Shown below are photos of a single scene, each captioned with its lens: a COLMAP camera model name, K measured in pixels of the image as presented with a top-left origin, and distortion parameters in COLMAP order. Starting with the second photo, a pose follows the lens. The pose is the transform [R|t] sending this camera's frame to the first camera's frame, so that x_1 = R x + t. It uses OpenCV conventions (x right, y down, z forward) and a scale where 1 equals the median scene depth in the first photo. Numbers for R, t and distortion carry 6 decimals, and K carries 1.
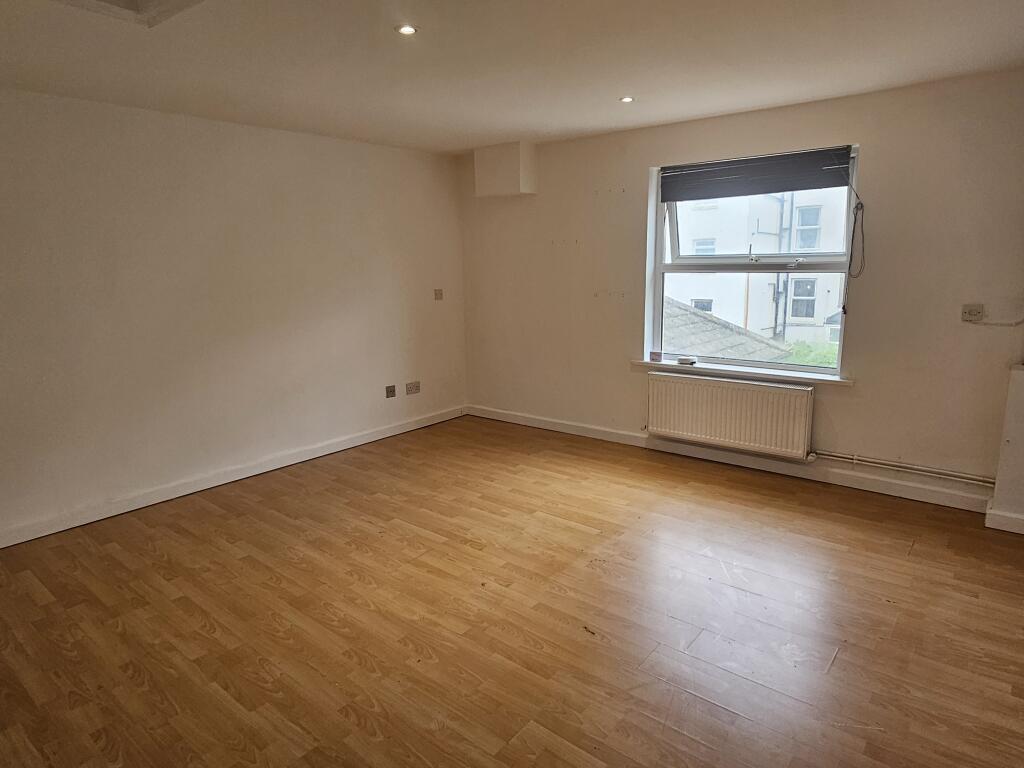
lens RADIAL K [[613.5, 0, 513.7], [0, 613.5, 378.8], [0, 0, 1]] dist [-0.002017, 0.000775]
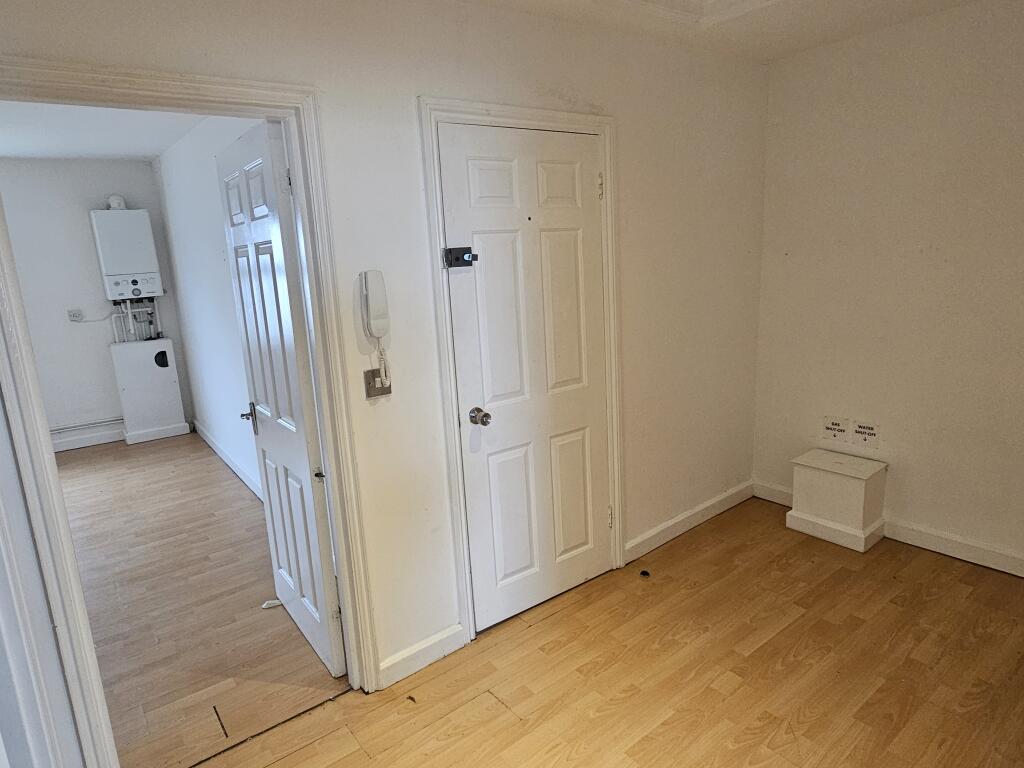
lens RADIAL K [[613.5, 0, 513.7], [0, 613.5, 378.8], [0, 0, 1]] dist [-0.002017, 0.000775]
pose [[0.211169, -0.194469, 0.957909, -0.593045], [0.241573, 0.959990, 0.141637, 0.105420], [-0.947127, 0.201496, 0.249699, -0.444518]]
